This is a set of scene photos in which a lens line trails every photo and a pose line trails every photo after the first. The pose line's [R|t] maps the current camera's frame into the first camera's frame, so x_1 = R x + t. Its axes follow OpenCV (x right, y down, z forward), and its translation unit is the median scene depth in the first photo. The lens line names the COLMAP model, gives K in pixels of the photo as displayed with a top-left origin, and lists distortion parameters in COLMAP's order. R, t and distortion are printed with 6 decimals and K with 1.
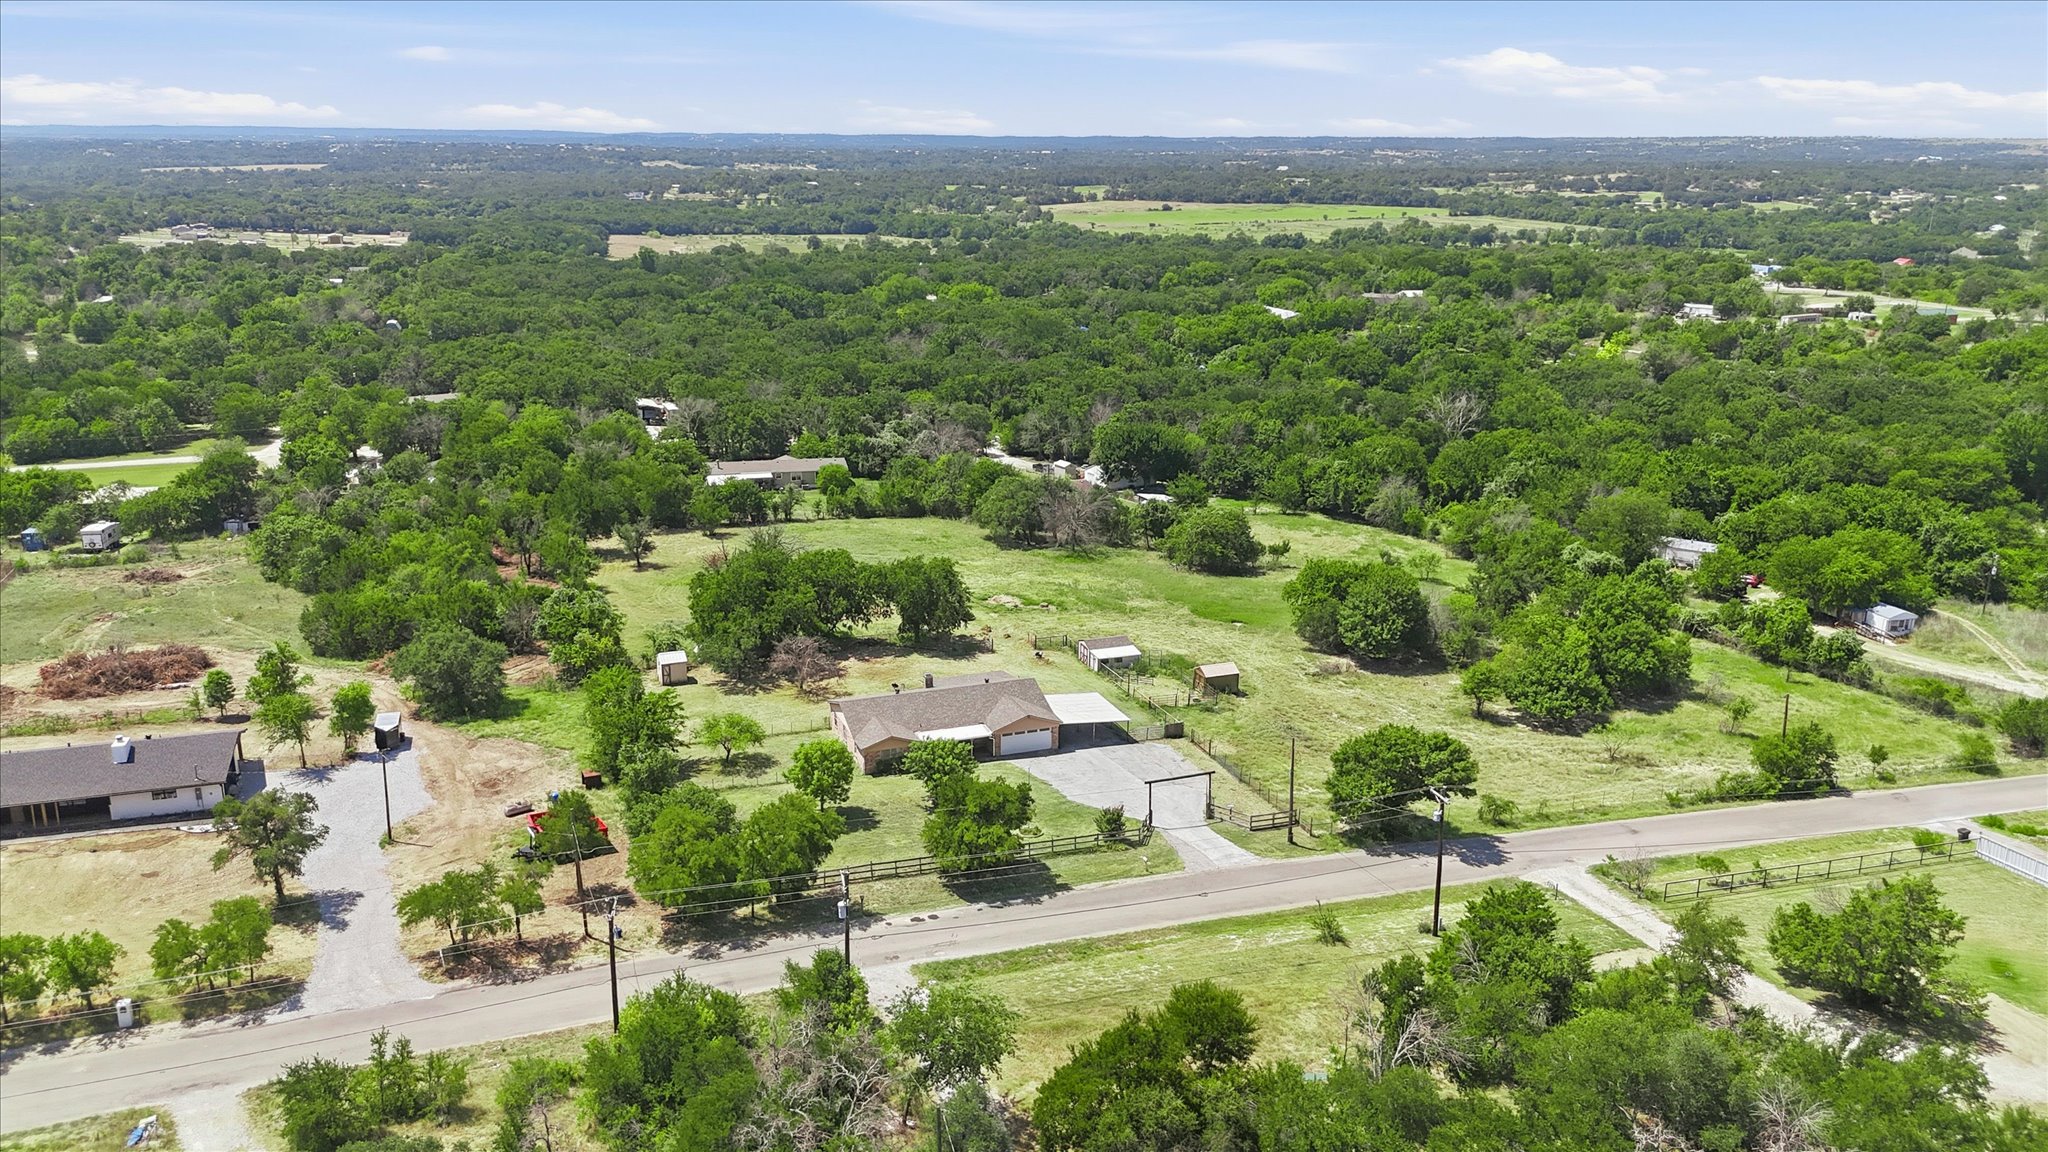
lens RADIAL K [[1570.2, 0, 1024.0], [0, 1570.2, 576.0], [0, 0, 1]] dist [0.015161, -0.002490]
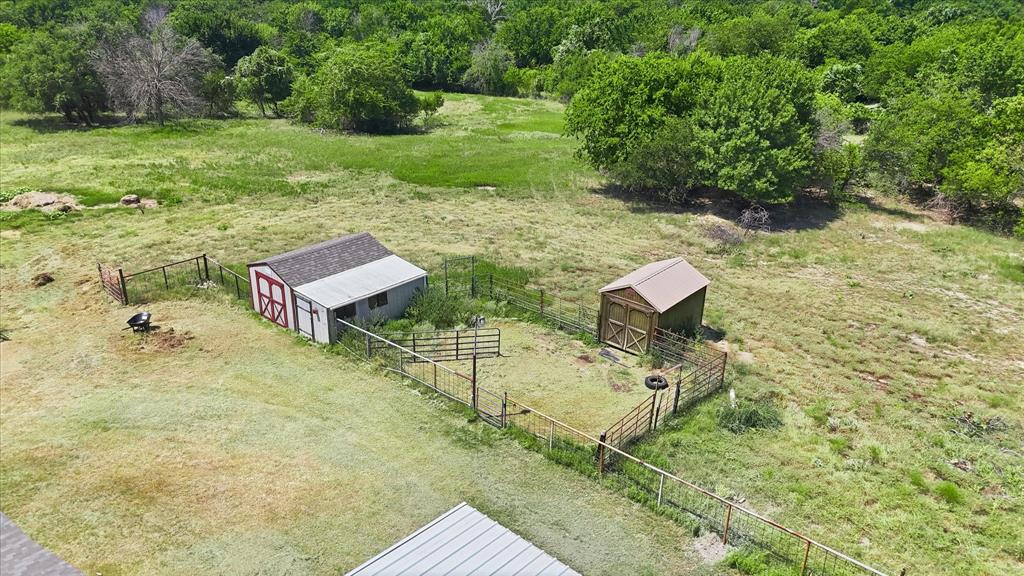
lens RADIAL K [[785.1, 0, 512.0], [0, 785.1, 288.0], [0, 0, 1]] dist [0.015161, -0.002490]
pose [[0.886350, -0.182272, 0.425630, 0.008421], [0.126895, 0.979685, 0.155290, 0.022086], [-0.445288, -0.083631, 0.891473, 0.701664]]
